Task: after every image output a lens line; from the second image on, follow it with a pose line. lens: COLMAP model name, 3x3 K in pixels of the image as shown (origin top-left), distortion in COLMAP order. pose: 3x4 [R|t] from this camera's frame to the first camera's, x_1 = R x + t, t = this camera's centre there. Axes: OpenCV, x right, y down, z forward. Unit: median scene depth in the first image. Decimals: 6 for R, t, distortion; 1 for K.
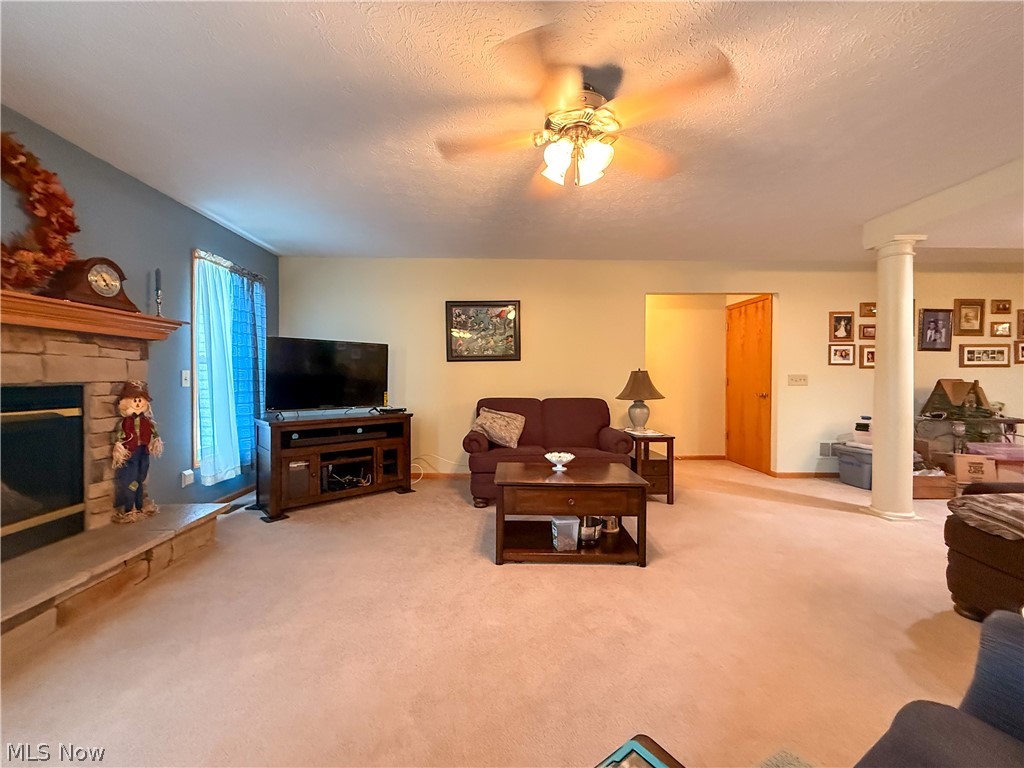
lens RADIAL K [[407.5, 0, 512.0], [0, 407.5, 384.0], [0, 0, 1]] dist [0.000885, -0.000047]
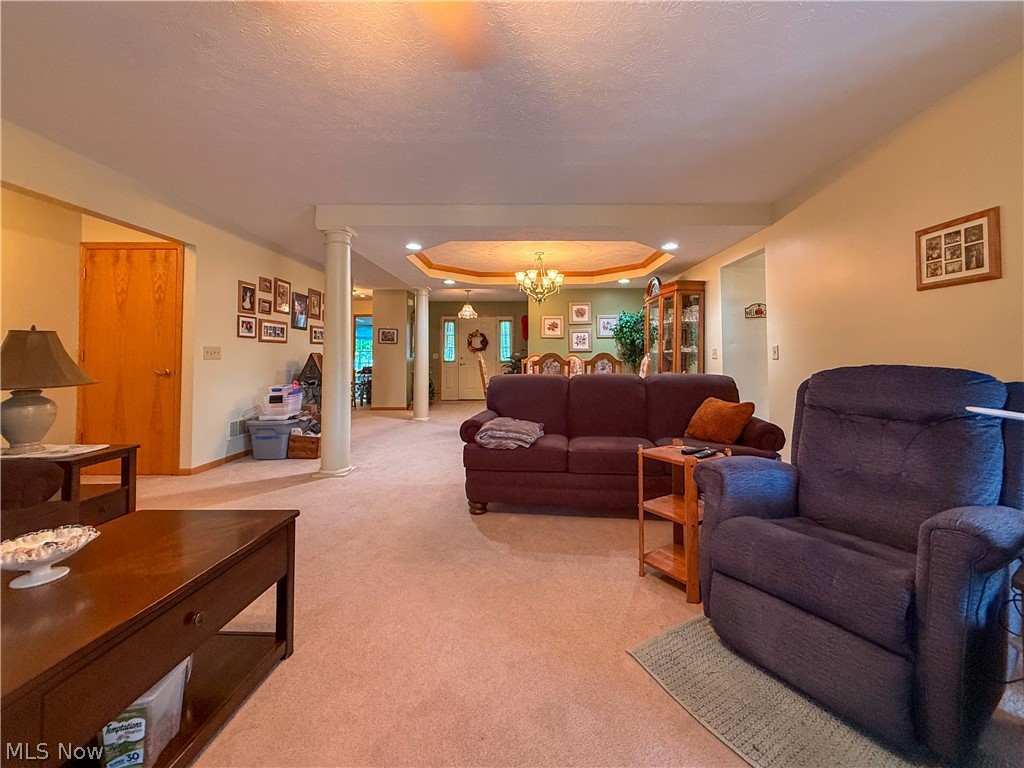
lens RADIAL K [[421.0, 0, 514.5], [0, 421.0, 346.8], [0, 0, 1]] dist [-0.000513, -0.000106]
pose [[0.042576, 0.021877, 0.998854, -0.153302], [0.015720, 0.999622, -0.022564, 0.007213], [-0.998970, 0.016663, 0.042216, 0.330564]]
